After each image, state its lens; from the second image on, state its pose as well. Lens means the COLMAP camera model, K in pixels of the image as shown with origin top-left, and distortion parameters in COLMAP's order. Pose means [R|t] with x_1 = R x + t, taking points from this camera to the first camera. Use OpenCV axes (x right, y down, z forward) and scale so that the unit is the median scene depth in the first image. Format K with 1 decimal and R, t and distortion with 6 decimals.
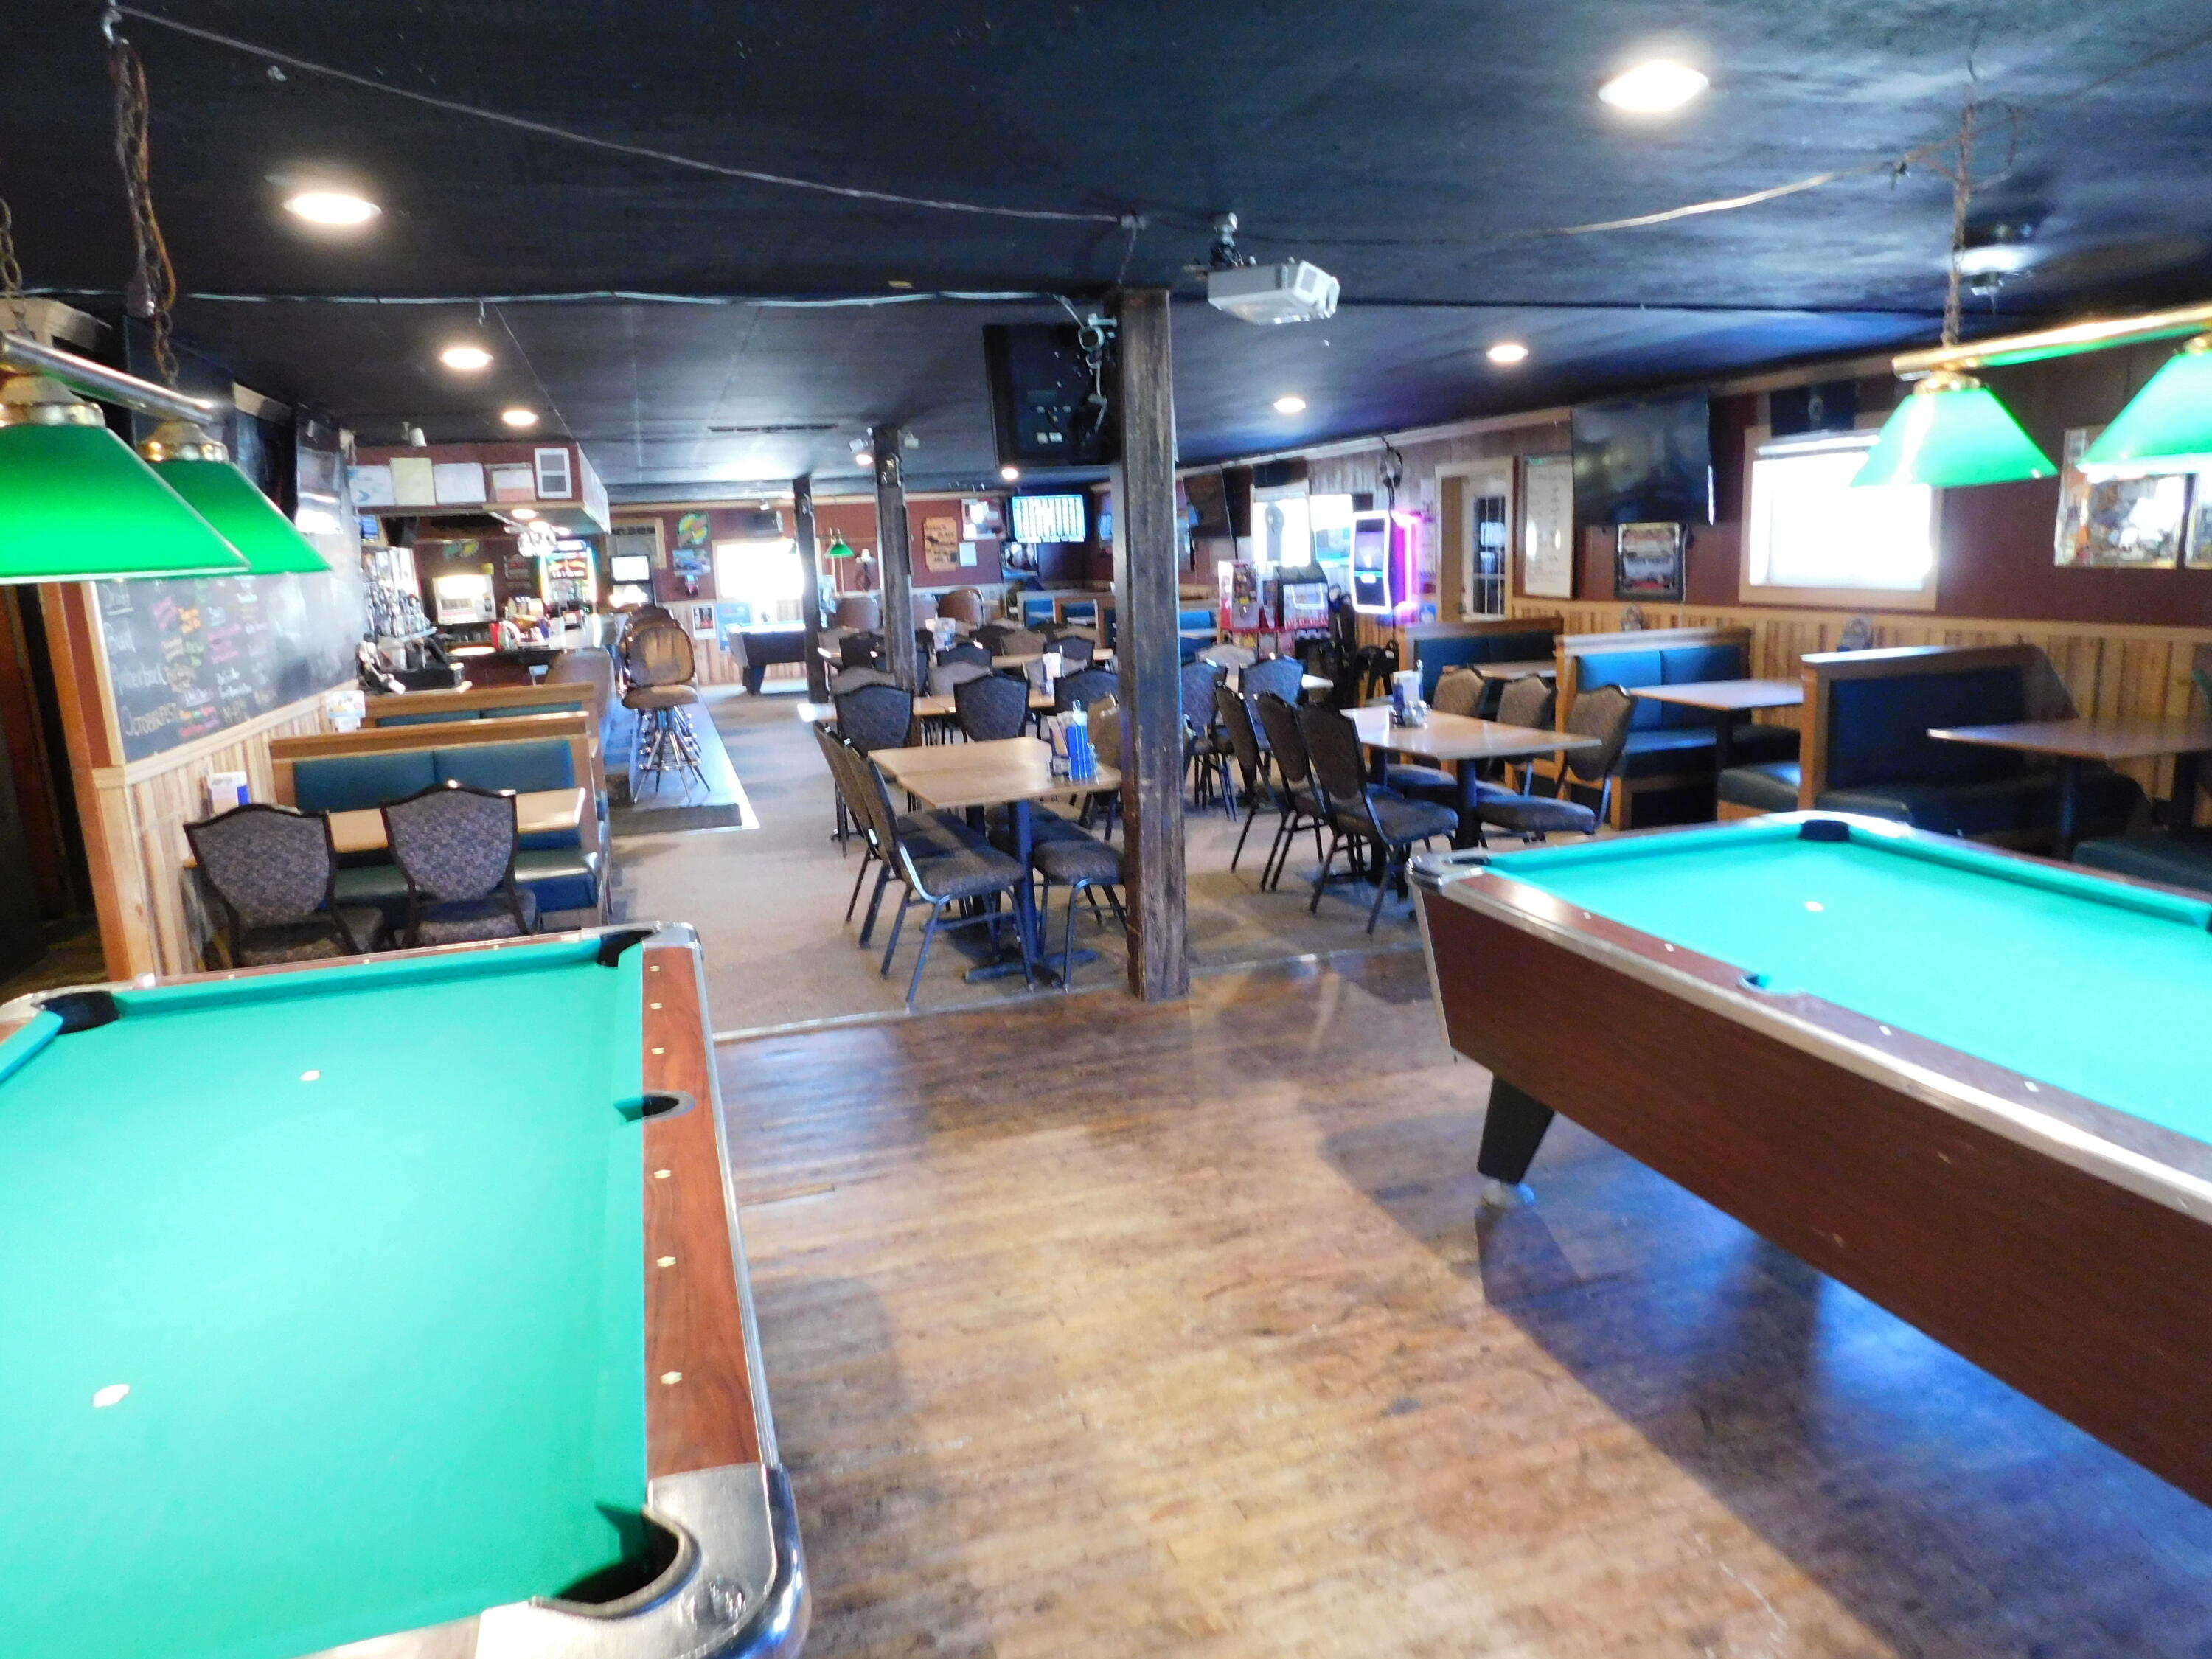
lens RADIAL K [[1450.6, 0, 1095.5], [0, 1450.6, 839.4], [0, 0, 1]] dist [-0.073070, 0.057740]
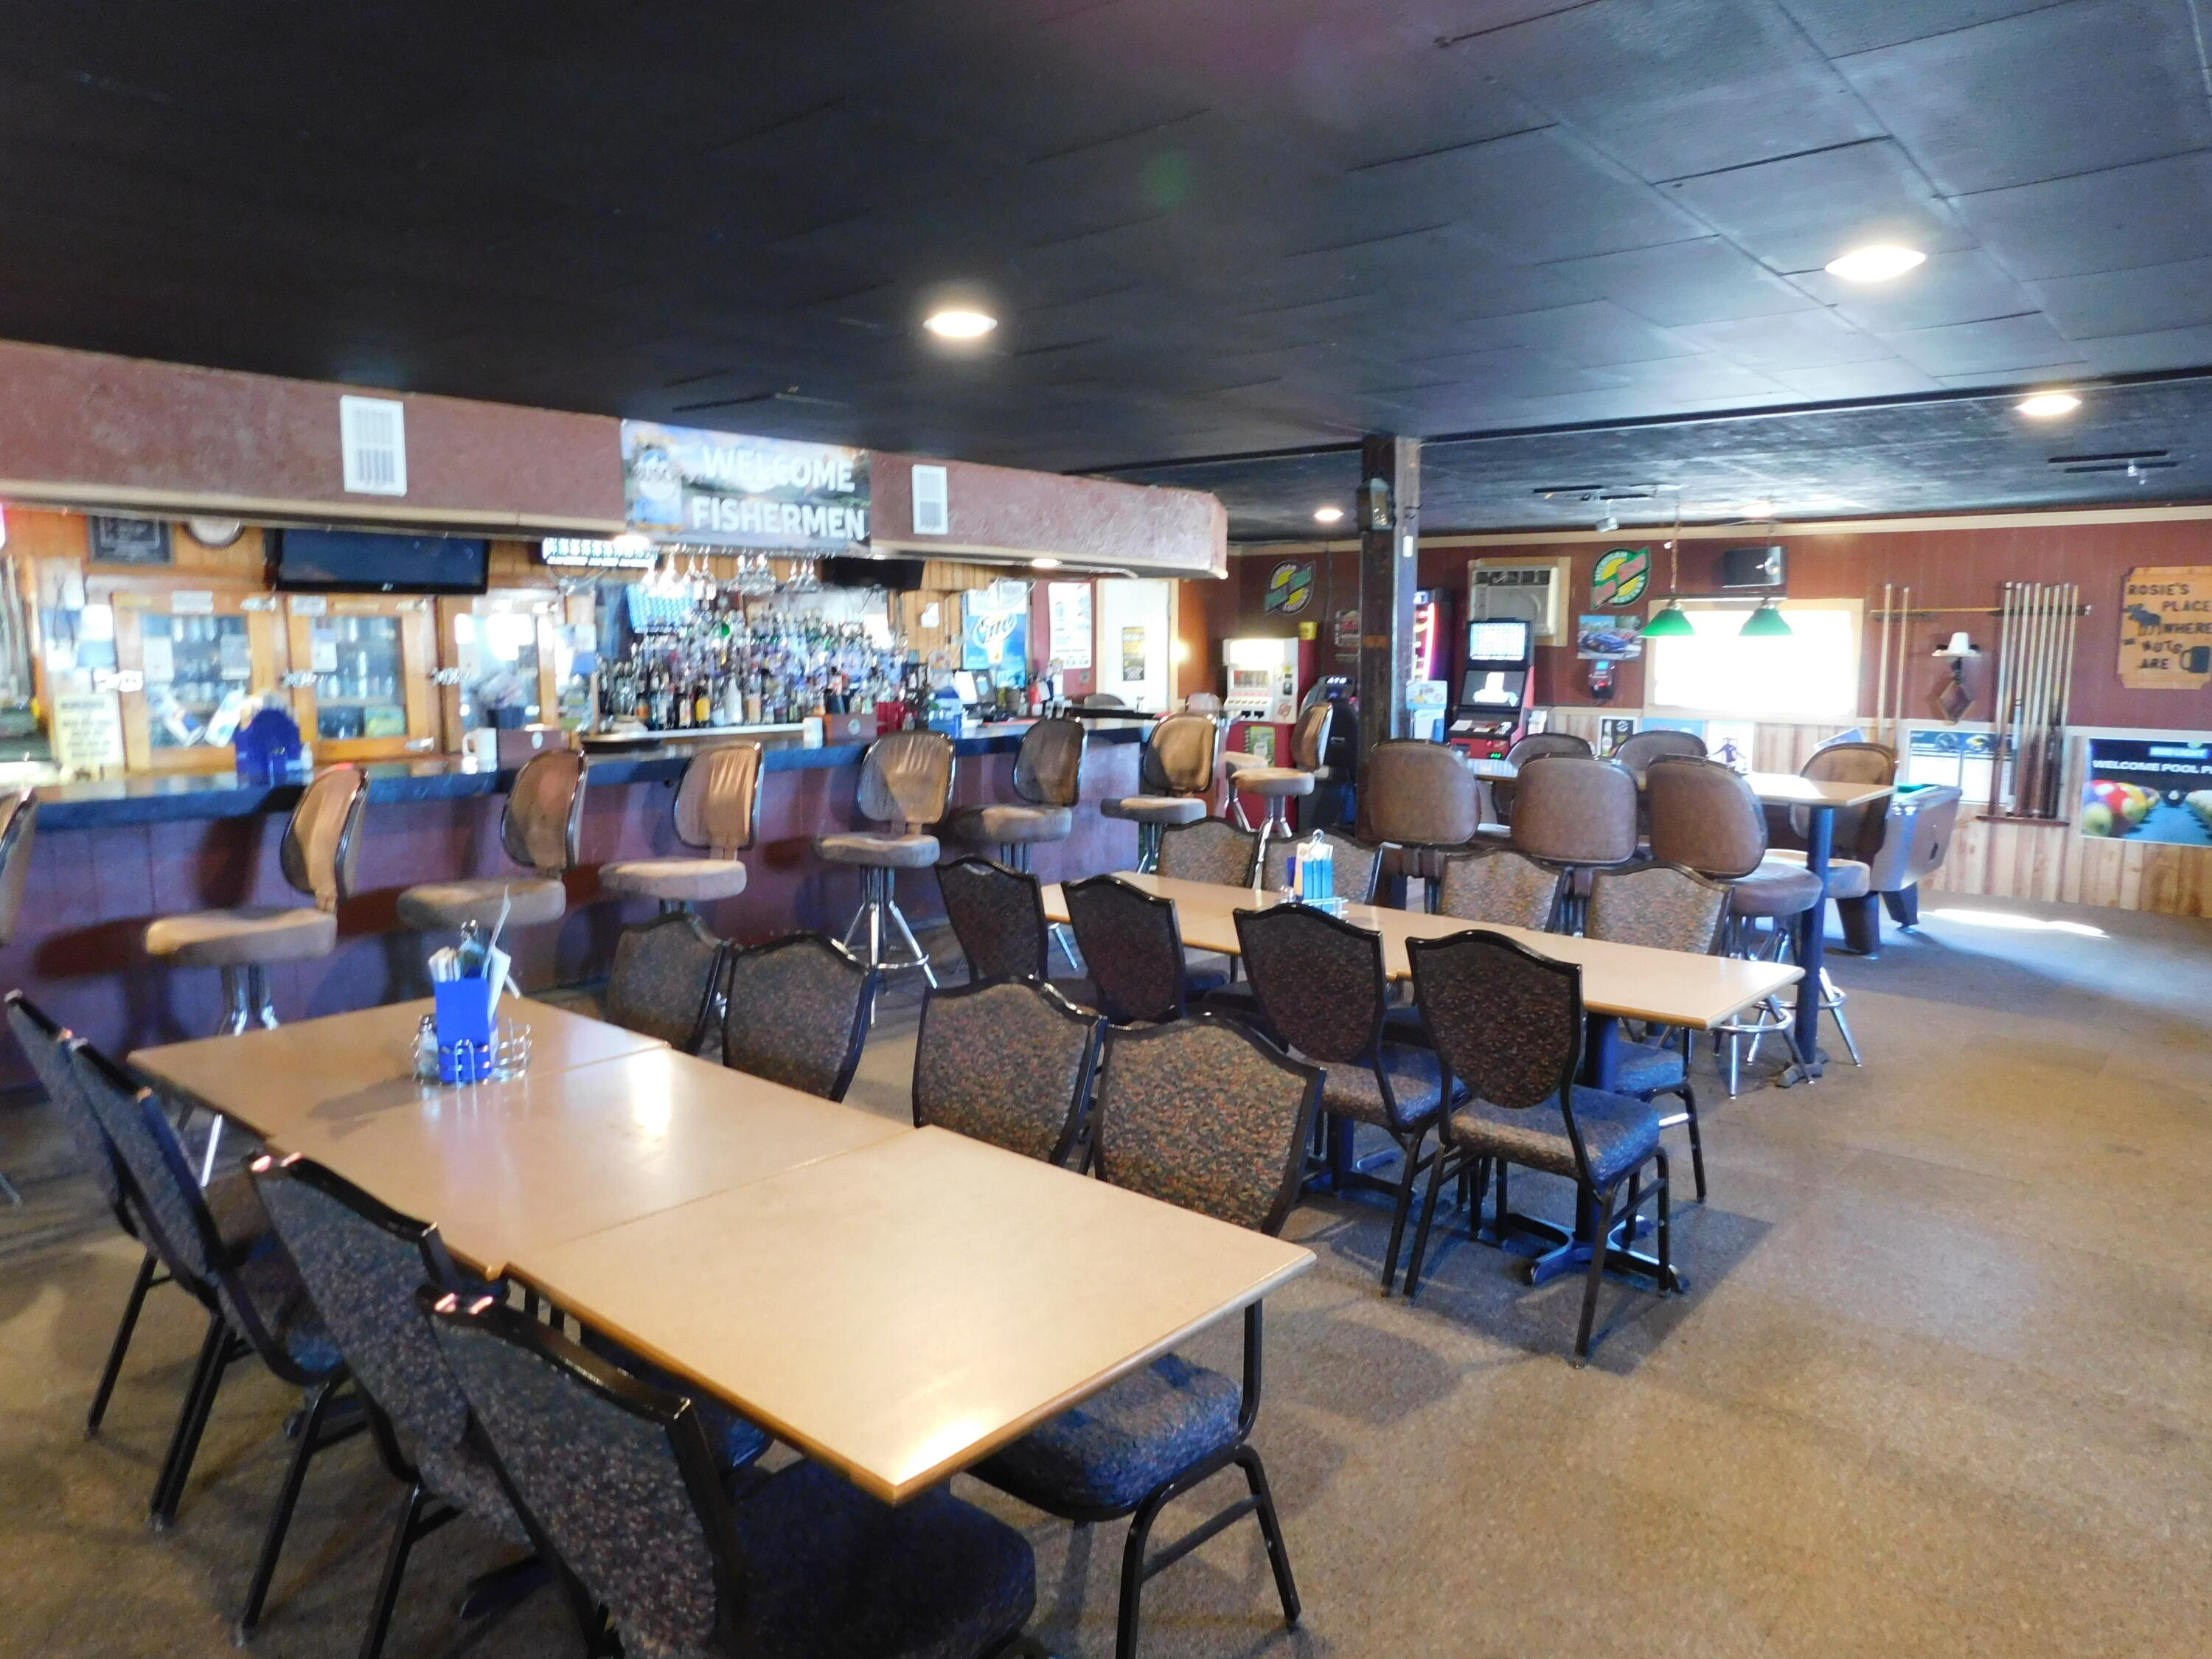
lens RADIAL K [[1450.6, 0, 1116.9], [0, 1450.6, 827.5], [0, 0, 1]] dist [-0.073070, 0.057740]
pose [[0.534931, 0.152398, -0.831038, 0.093659], [-0.195387, 0.979249, 0.053809, -0.125059], [0.821993, 0.133590, 0.553607, 0.603180]]
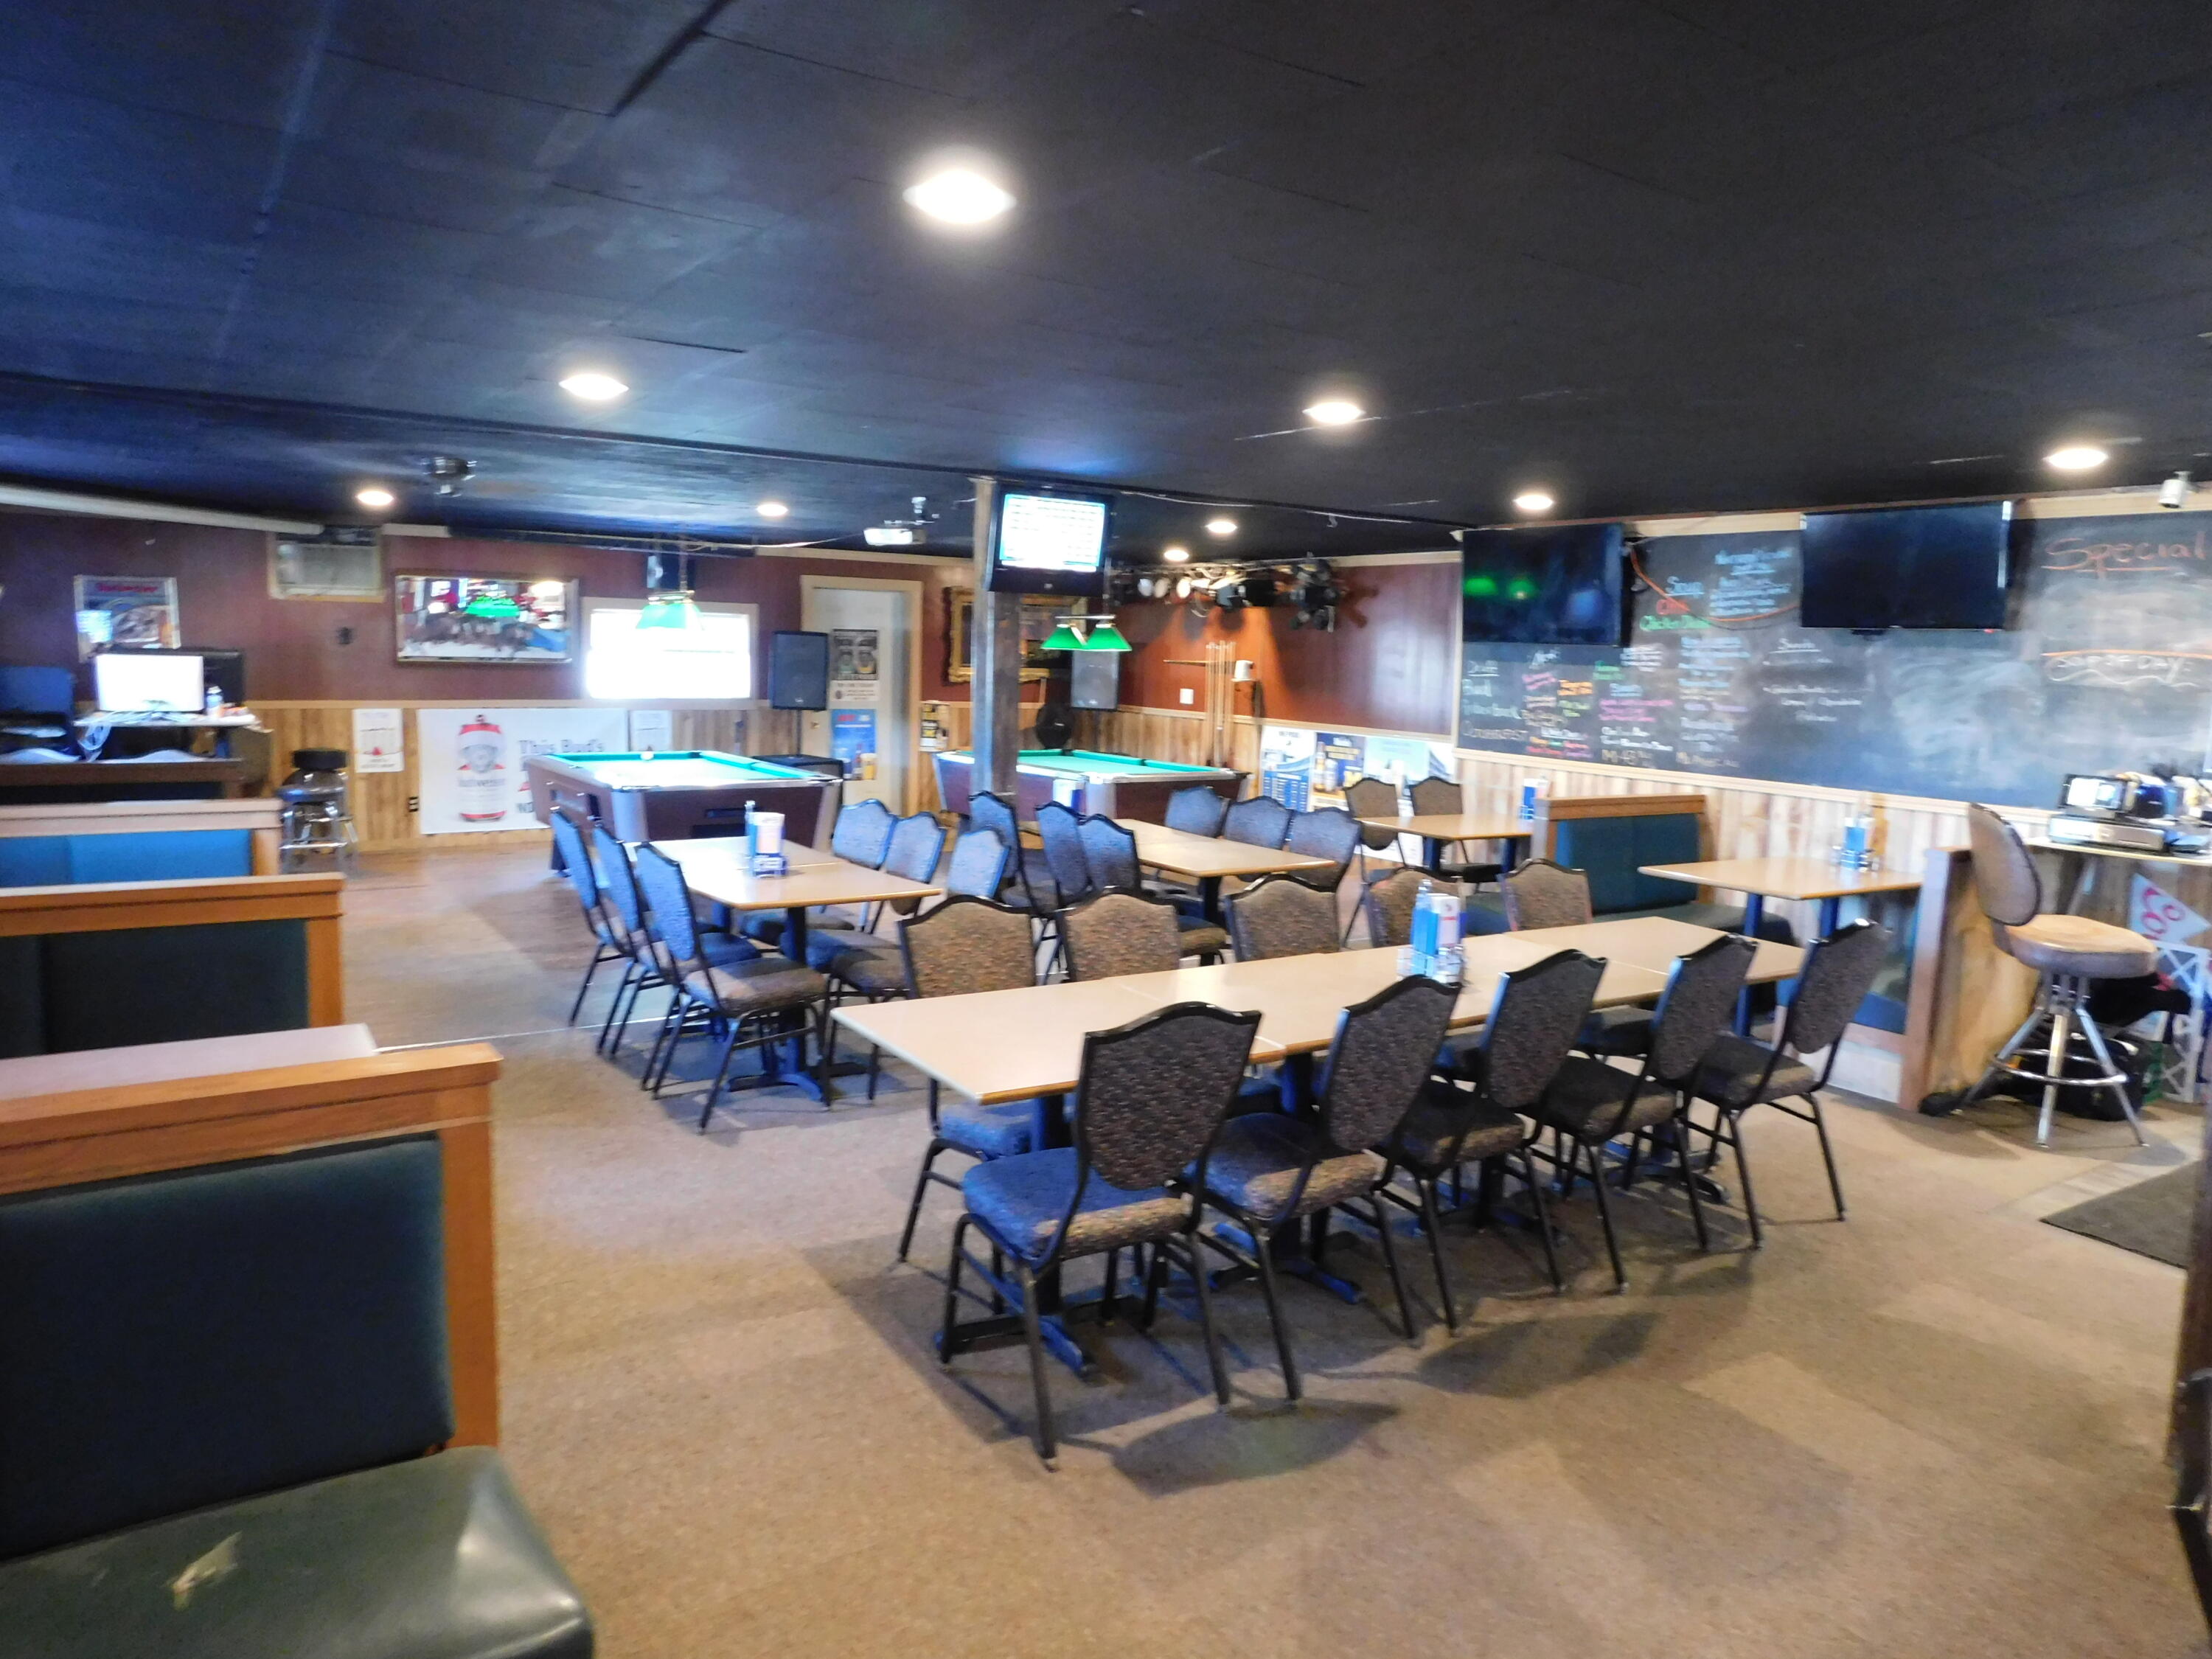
lens RADIAL K [[1450.6, 0, 1099.3], [0, 1450.6, 832.7], [0, 0, 1]] dist [-0.073070, 0.057740]
pose [[-0.955764, 0.049038, -0.290019, 0.100929], [-0.050116, 0.944438, 0.324847, -0.140912], [0.289835, 0.325011, -0.900202, 0.663116]]
